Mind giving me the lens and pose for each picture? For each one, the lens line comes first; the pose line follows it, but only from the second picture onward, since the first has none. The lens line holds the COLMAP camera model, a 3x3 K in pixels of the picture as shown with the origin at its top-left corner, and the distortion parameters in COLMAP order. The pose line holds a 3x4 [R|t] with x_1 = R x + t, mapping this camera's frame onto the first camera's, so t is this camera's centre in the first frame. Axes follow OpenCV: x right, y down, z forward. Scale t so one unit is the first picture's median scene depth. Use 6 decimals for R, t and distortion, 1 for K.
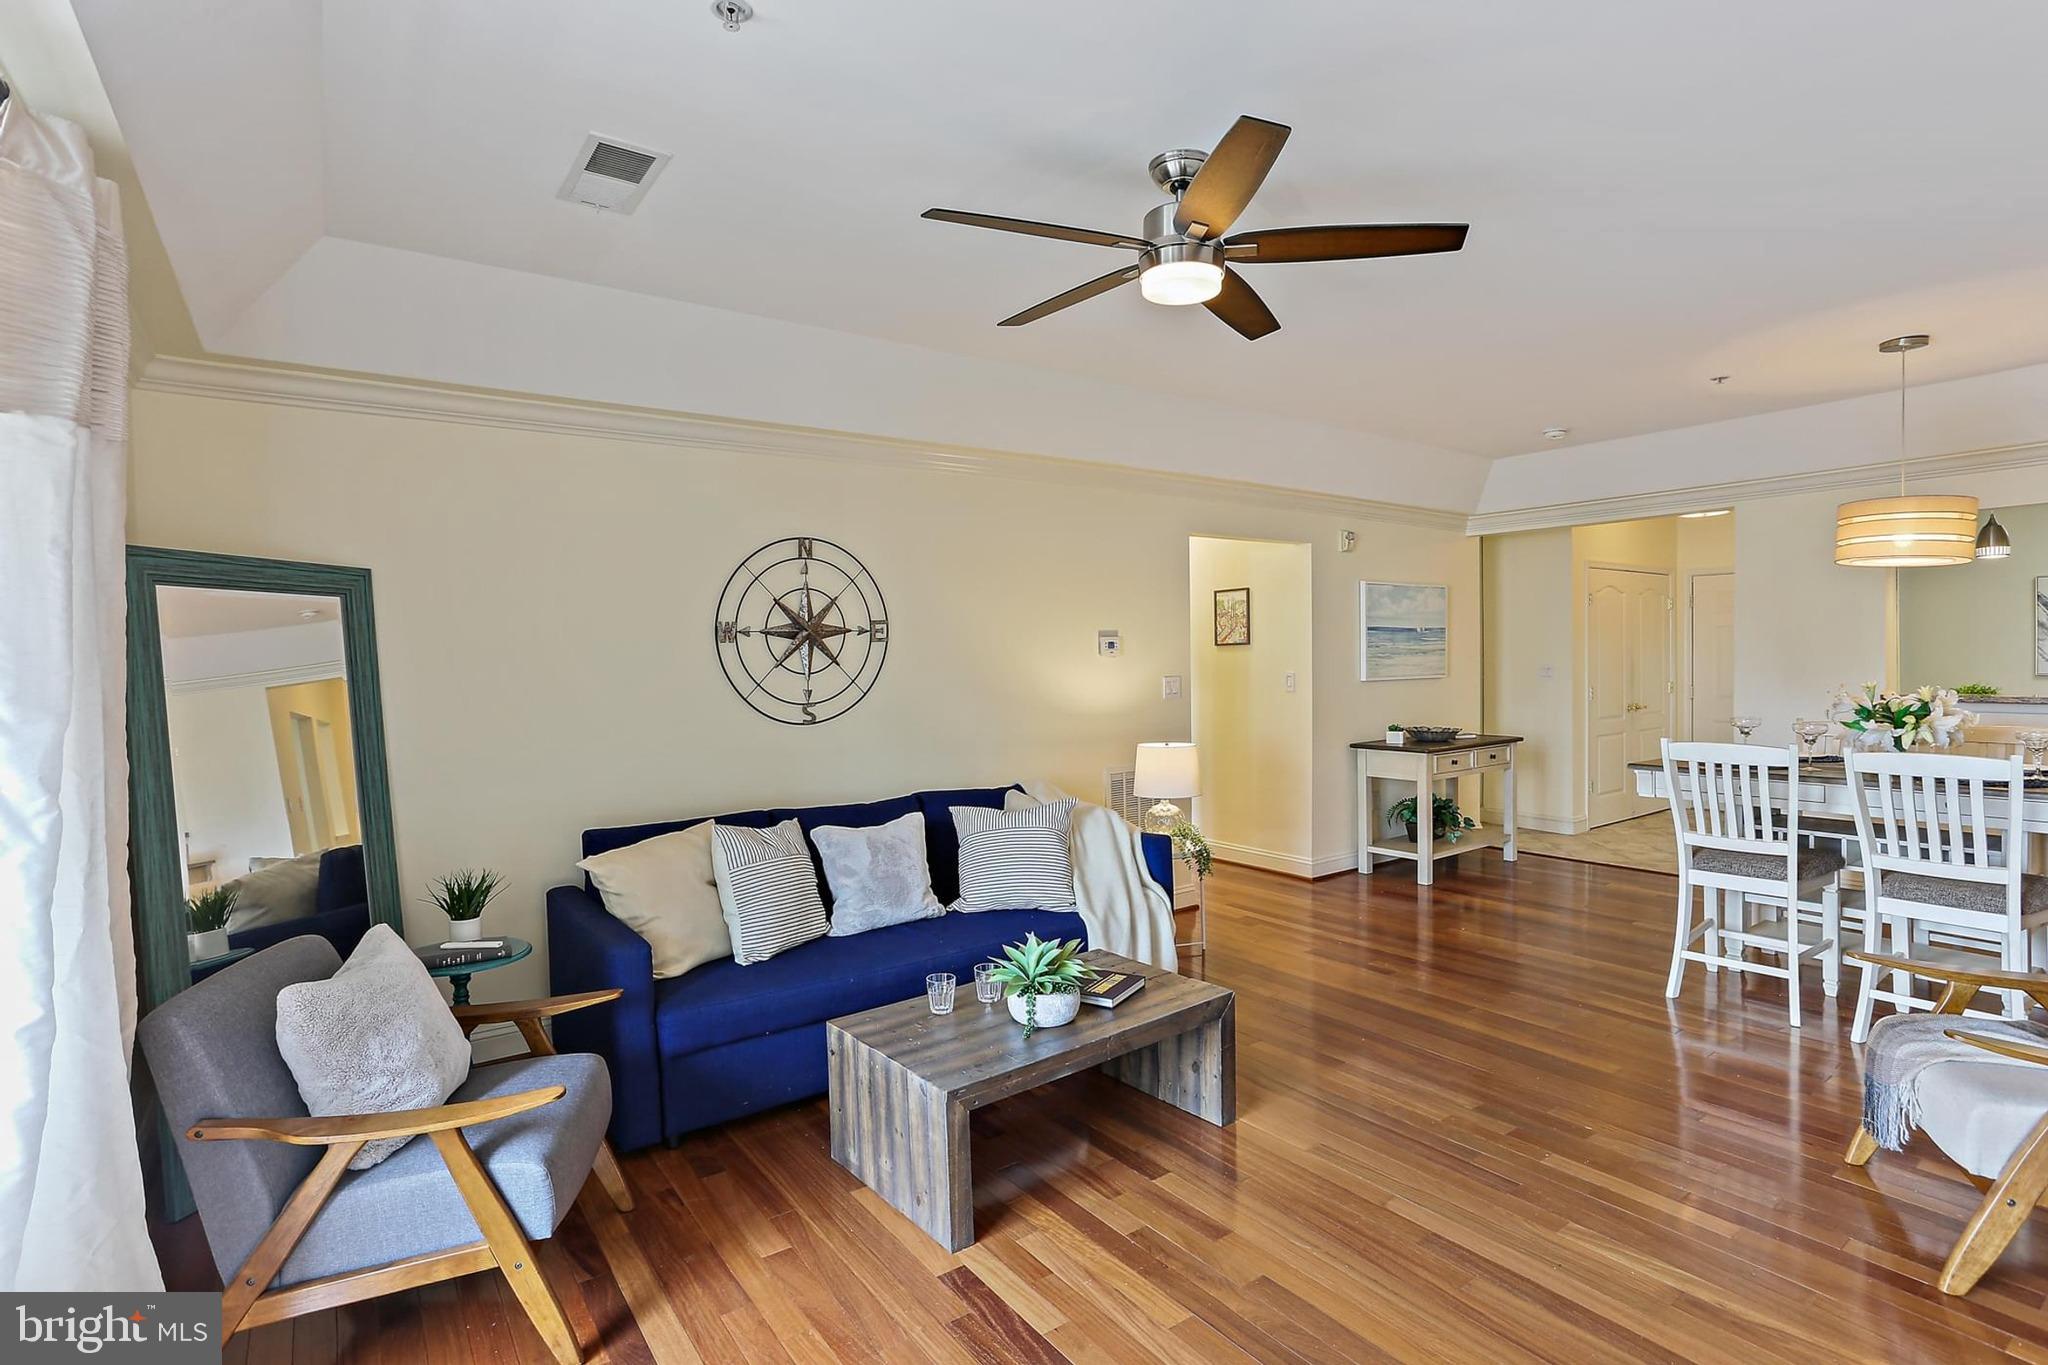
lens RADIAL K [[1026.2, 0, 1024.0], [0, 1026.2, 682.5], [0, 0, 1]] dist [-0.032888, 0.081977]
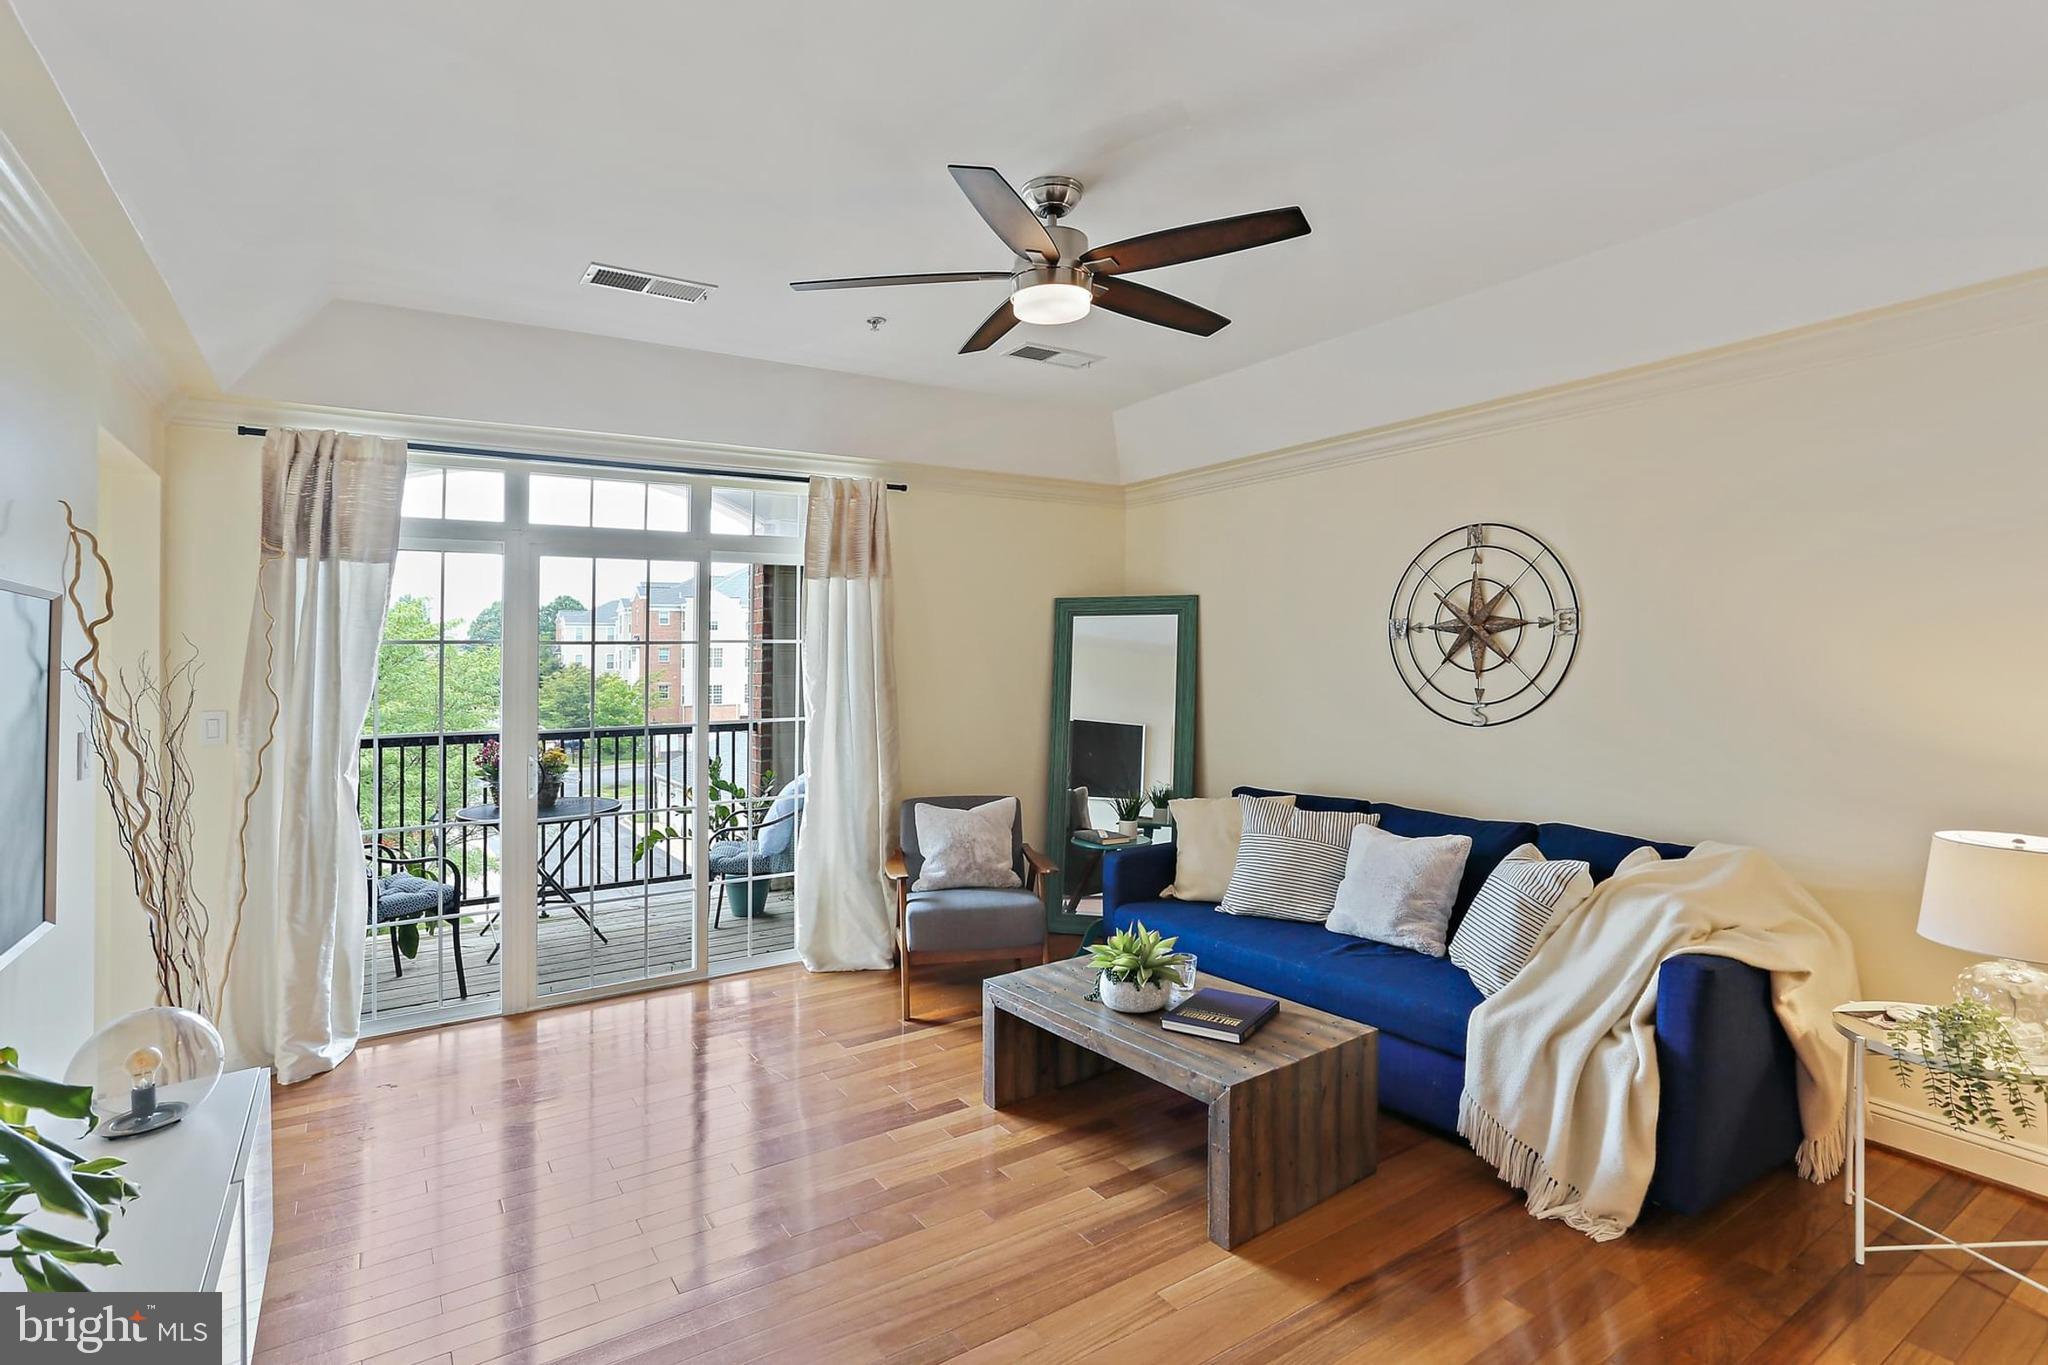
lens RADIAL K [[1026.2, 0, 1024.0], [0, 1026.2, 682.5], [0, 0, 1]] dist [-0.032888, 0.081977]
pose [[-0.008412, 0.042520, -0.999060, 0.722233], [-0.012153, 0.999017, 0.042621, -0.033200], [0.999891, 0.012500, -0.007887, 0.603357]]
